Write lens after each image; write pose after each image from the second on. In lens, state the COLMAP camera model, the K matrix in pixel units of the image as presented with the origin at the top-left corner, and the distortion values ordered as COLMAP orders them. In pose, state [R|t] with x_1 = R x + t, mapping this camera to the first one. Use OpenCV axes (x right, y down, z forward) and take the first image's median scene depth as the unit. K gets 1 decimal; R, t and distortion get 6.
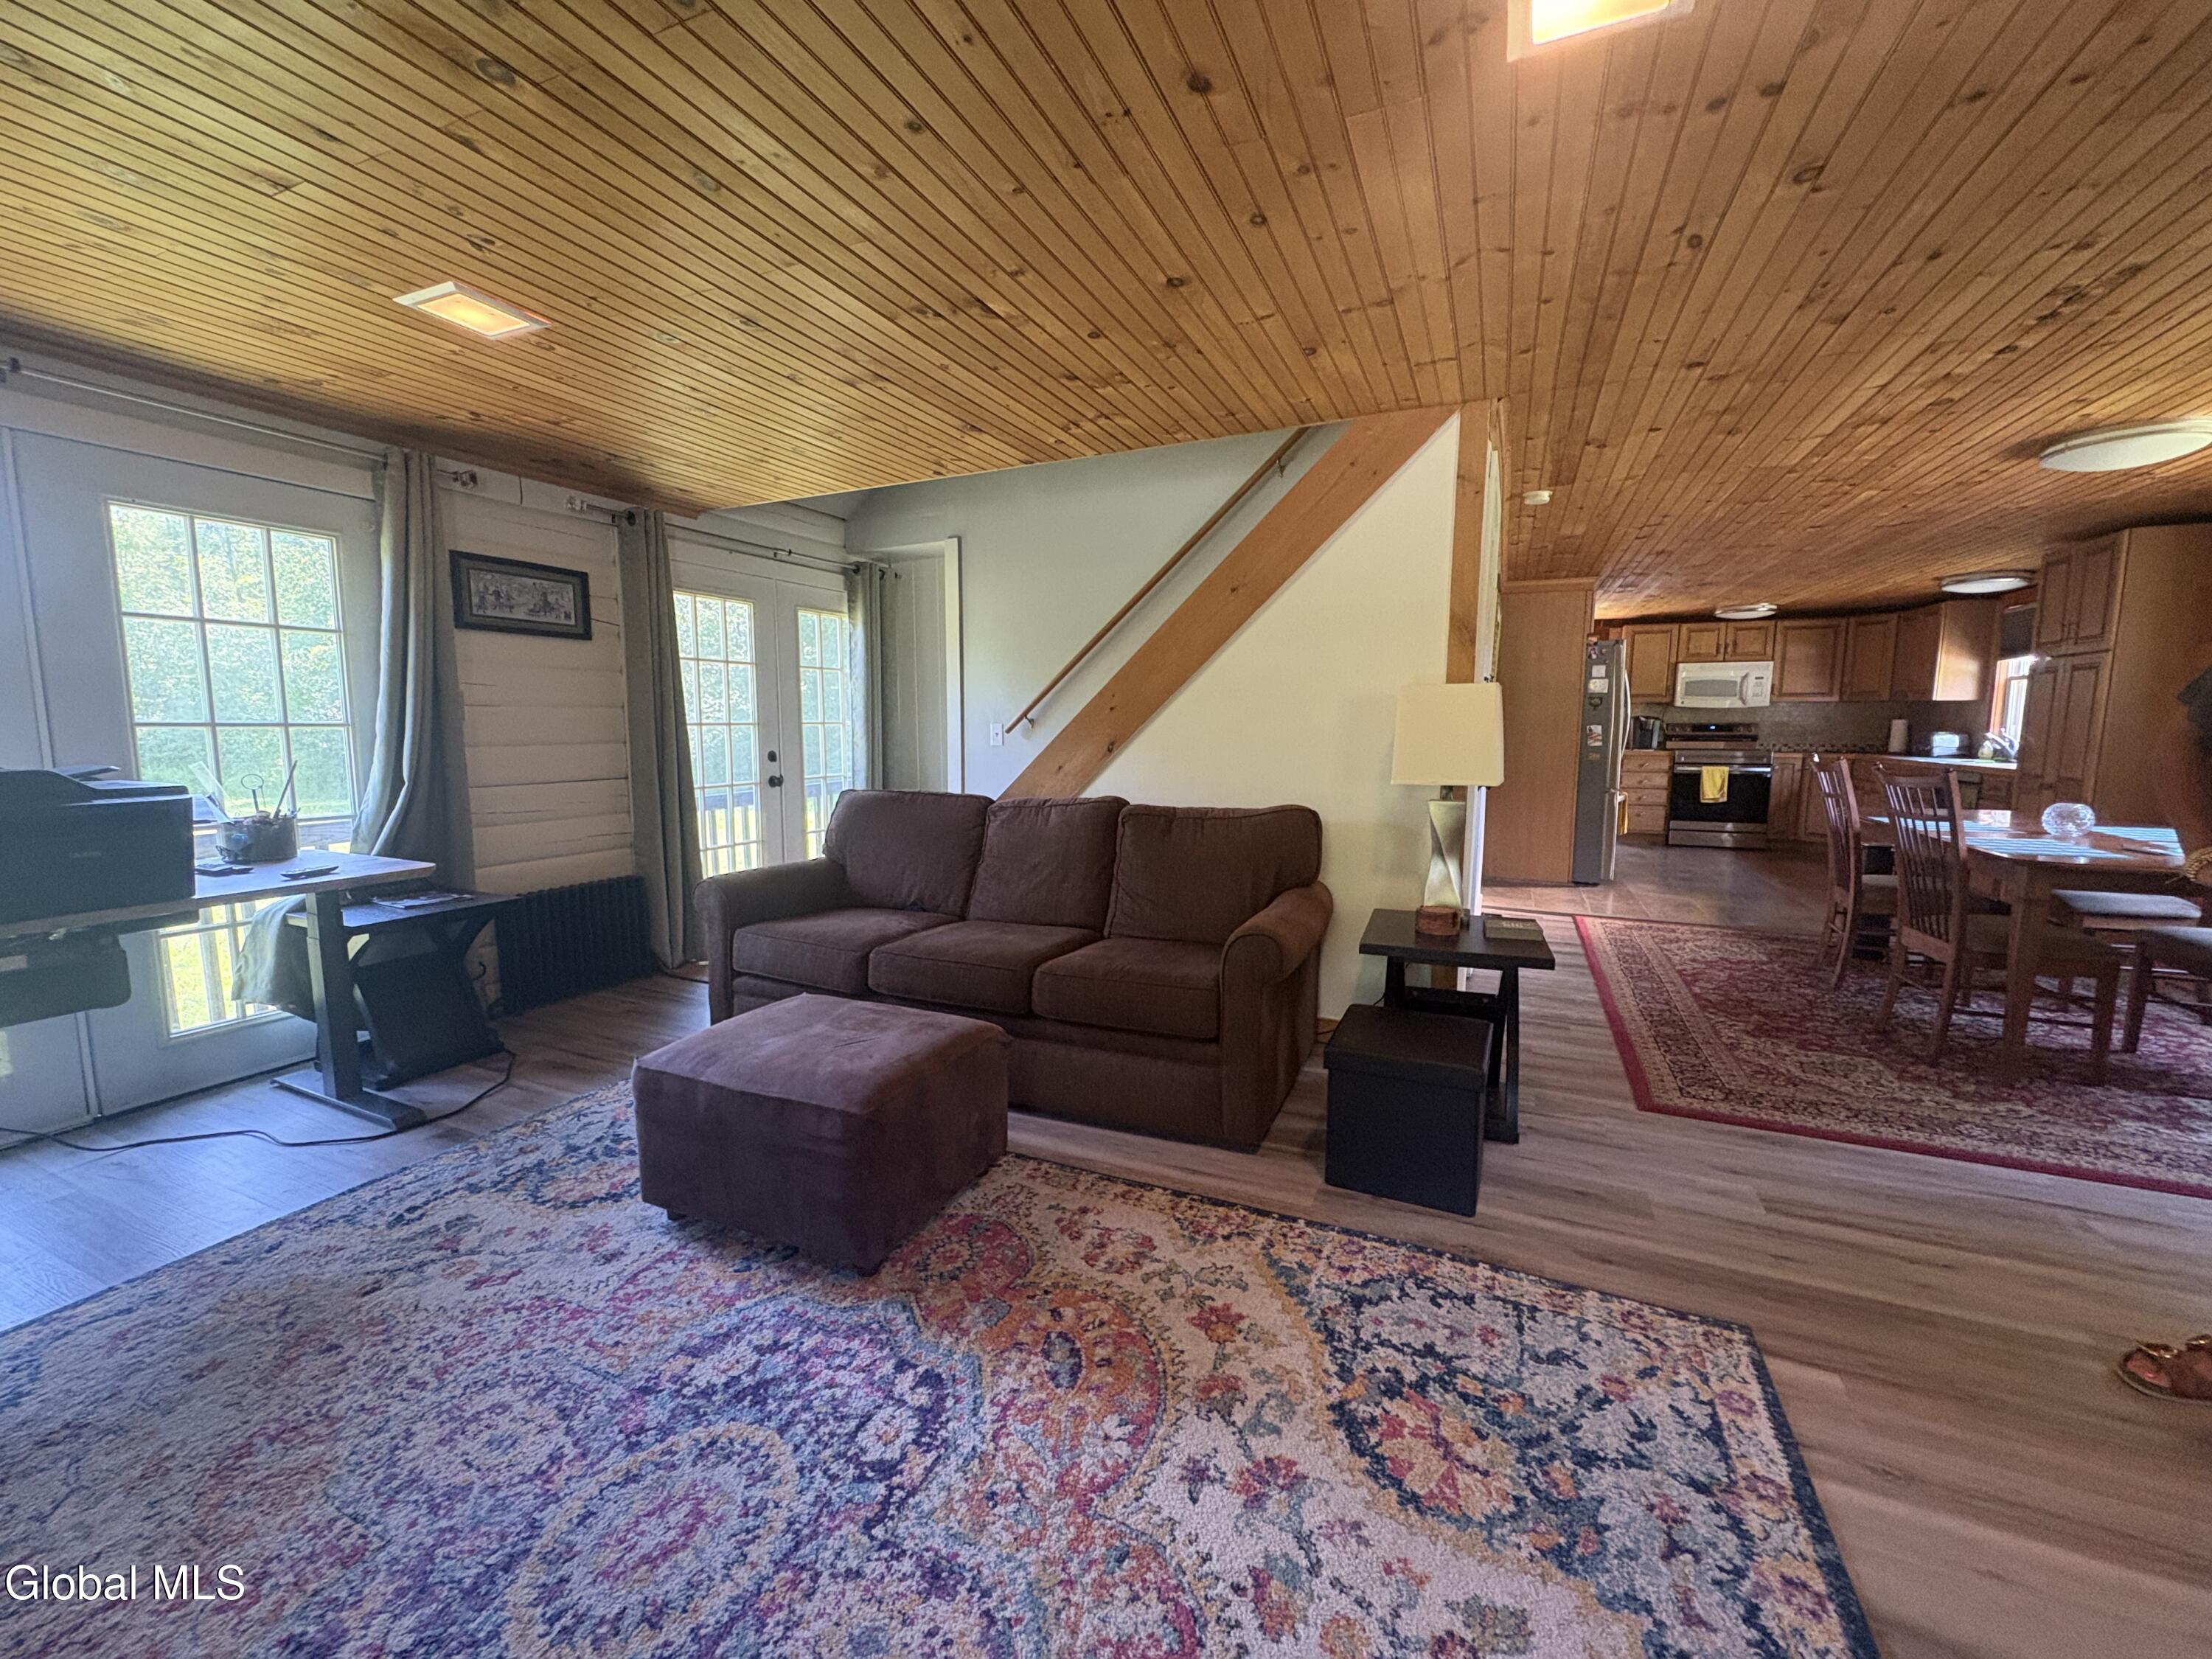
lens RADIAL K [[883.1, 0, 1106.0], [0, 883.1, 829.5], [0, 0, 1]] dist [0.000912, -0.000038]
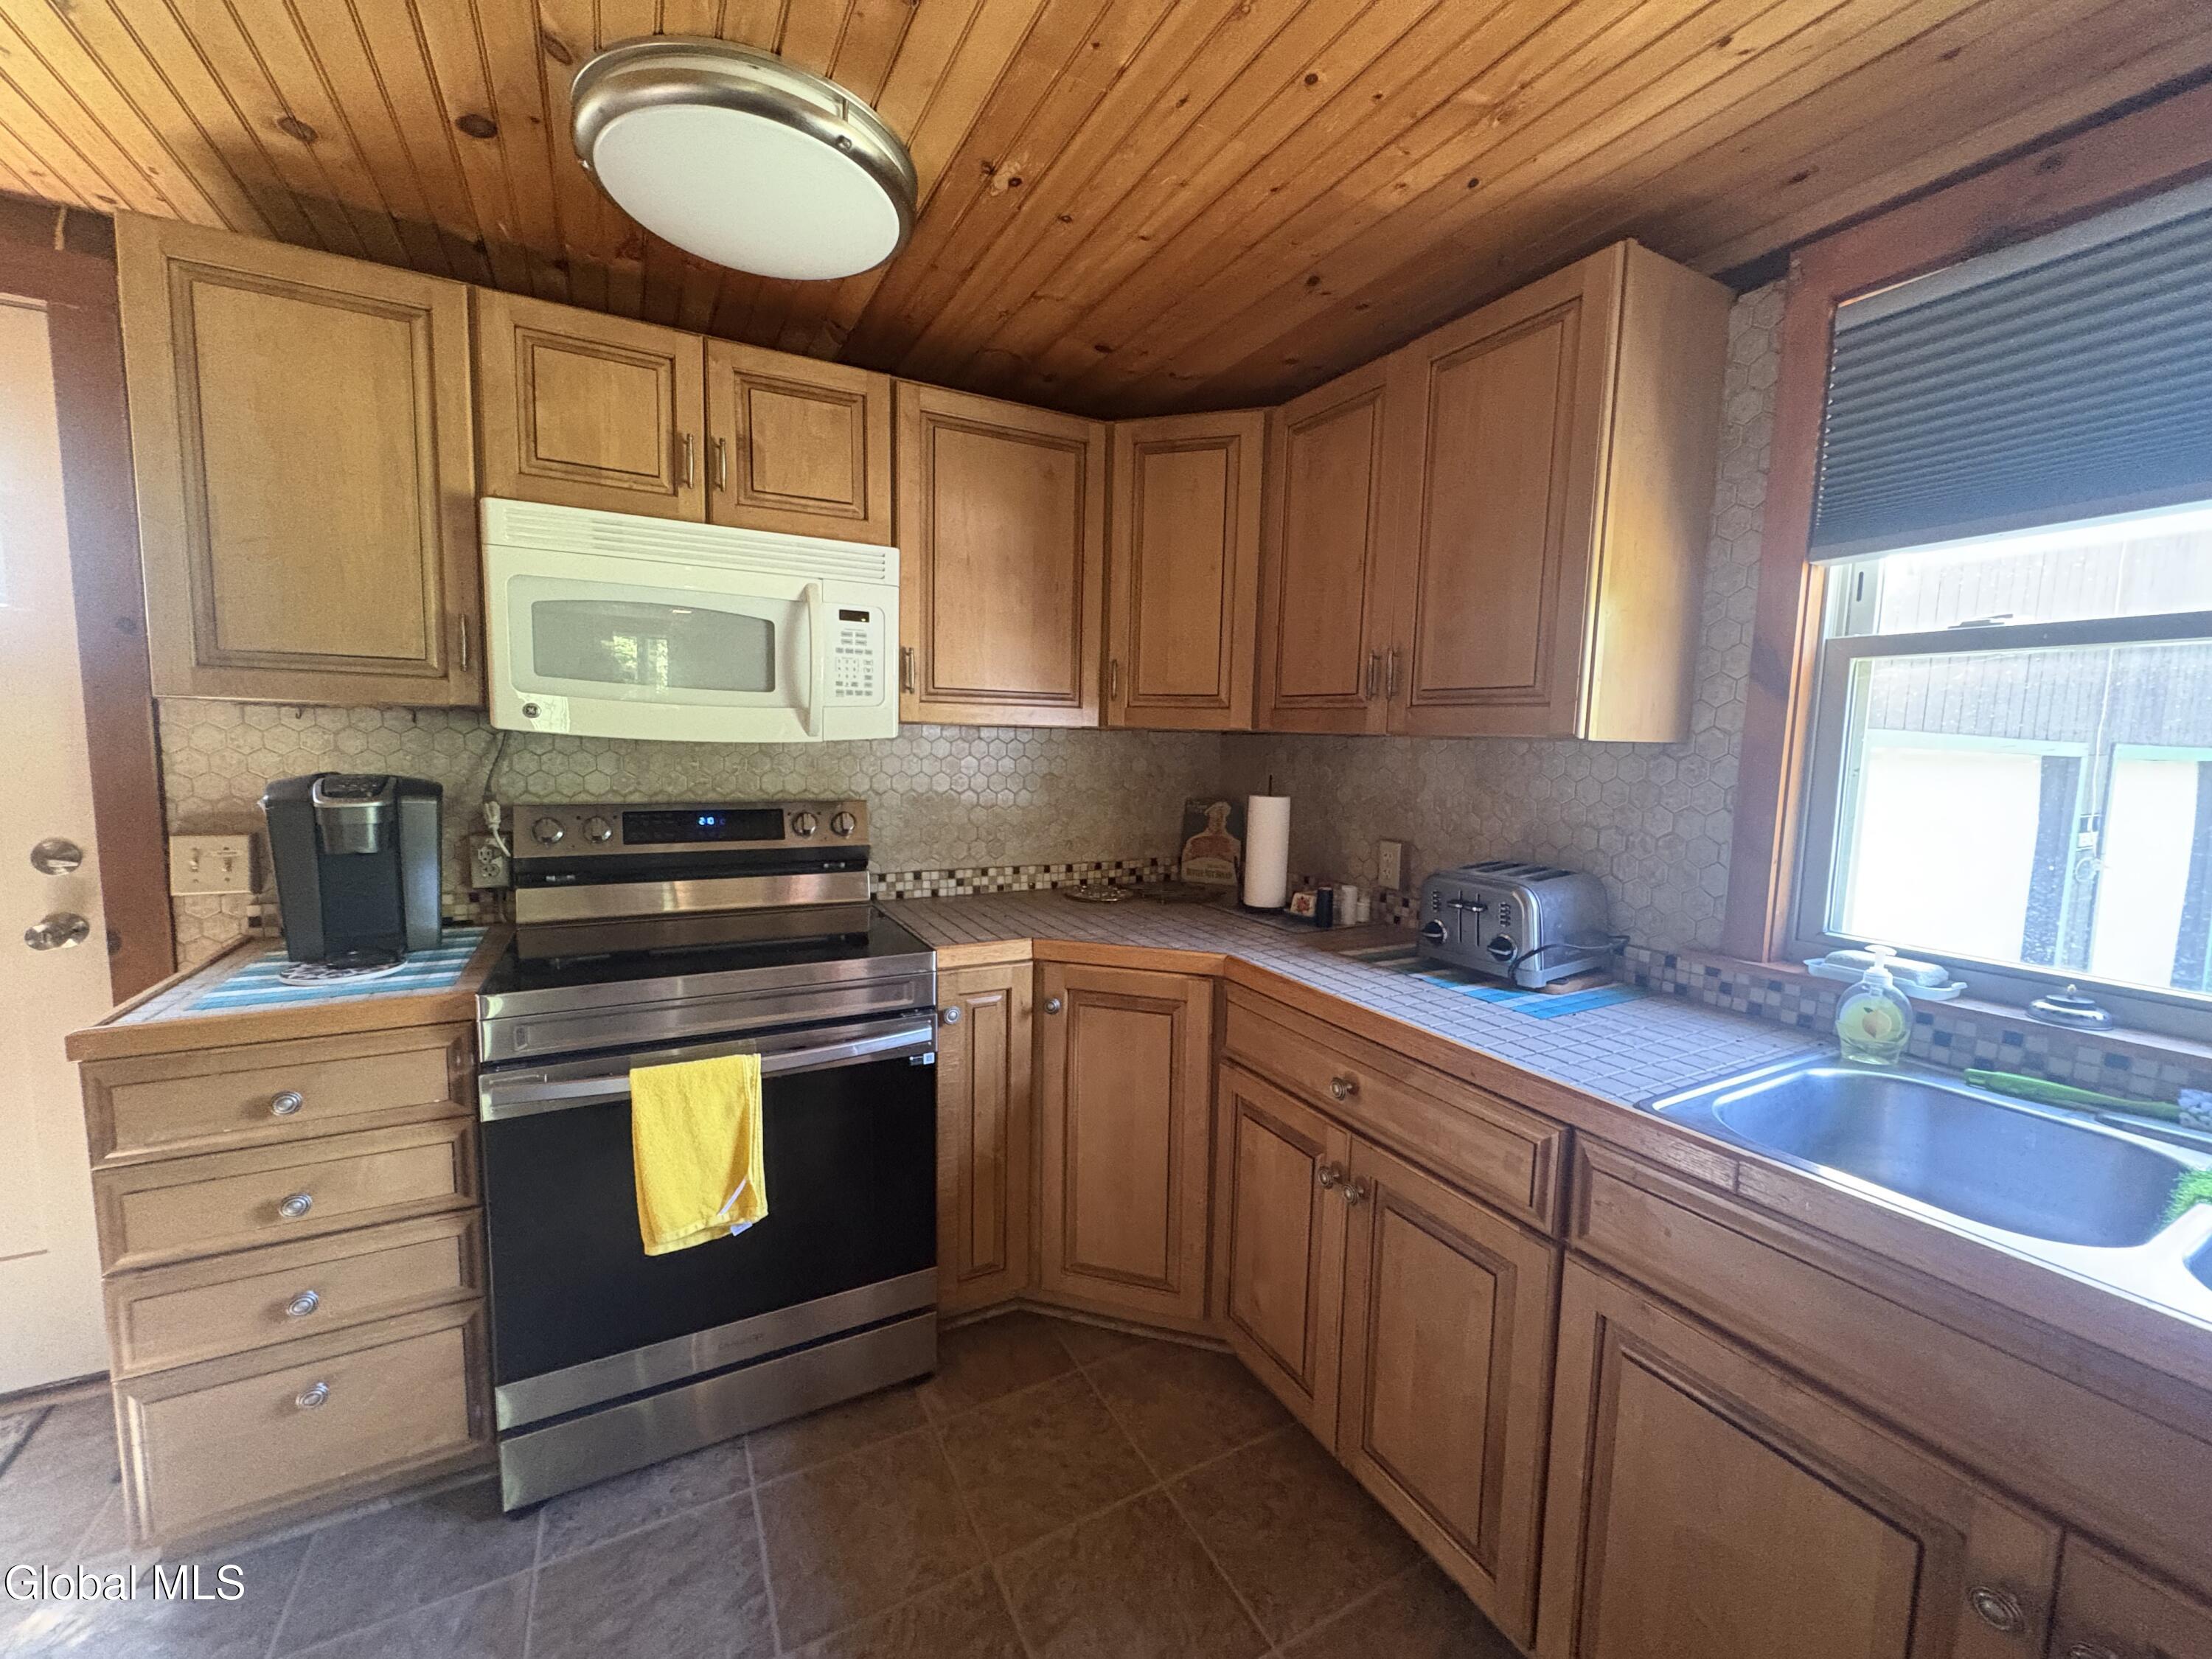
lens RADIAL K [[883.1, 0, 1106.0], [0, 883.1, 829.5], [0, 0, 1]] dist [0.000912, -0.000038]
pose [[0.613735, -0.065994, 0.786749, 1.745942], [0.076506, 0.996782, 0.023931, -0.340898], [-0.785796, 0.045504, 0.616809, 2.373829]]
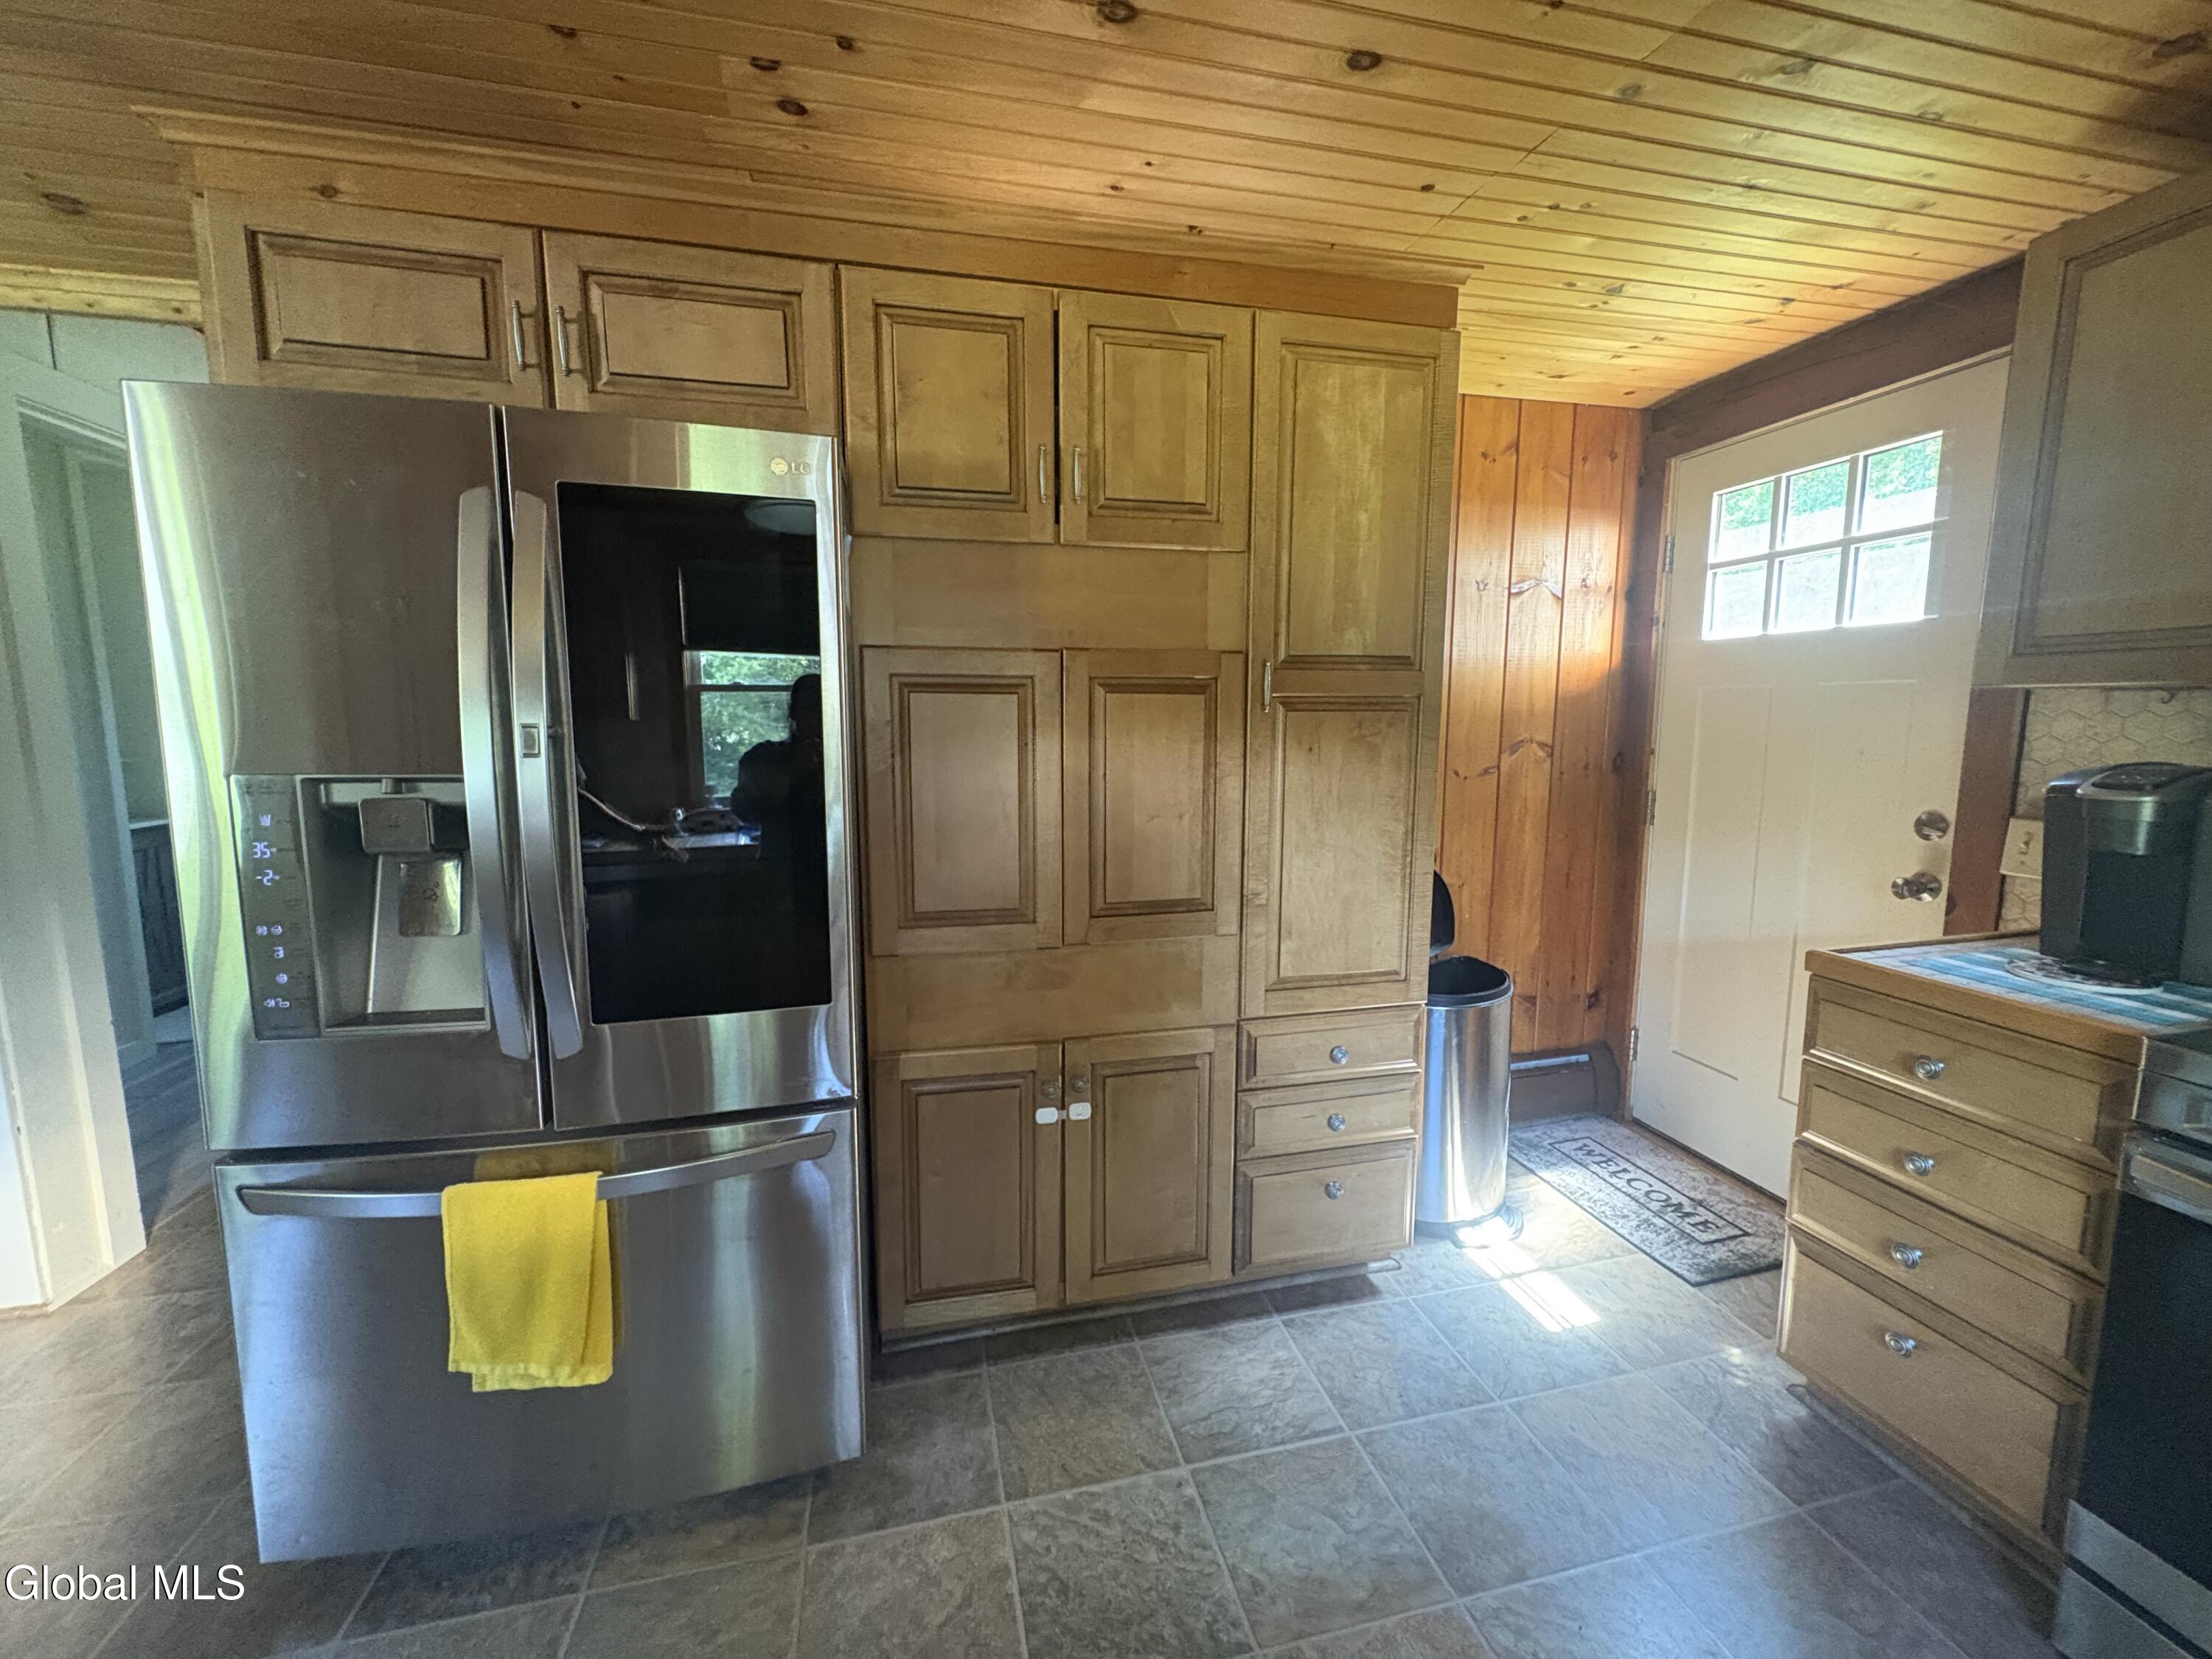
lens RADIAL K [[883.1, 0, 1106.0], [0, 883.1, 829.5], [0, 0, 1]] dist [0.000912, -0.000038]
pose [[0.611511, 0.099493, -0.784955, 1.926953], [-0.094831, 0.994128, 0.052128, -0.333964], [0.785532, 0.042561, 0.617355, 2.335867]]
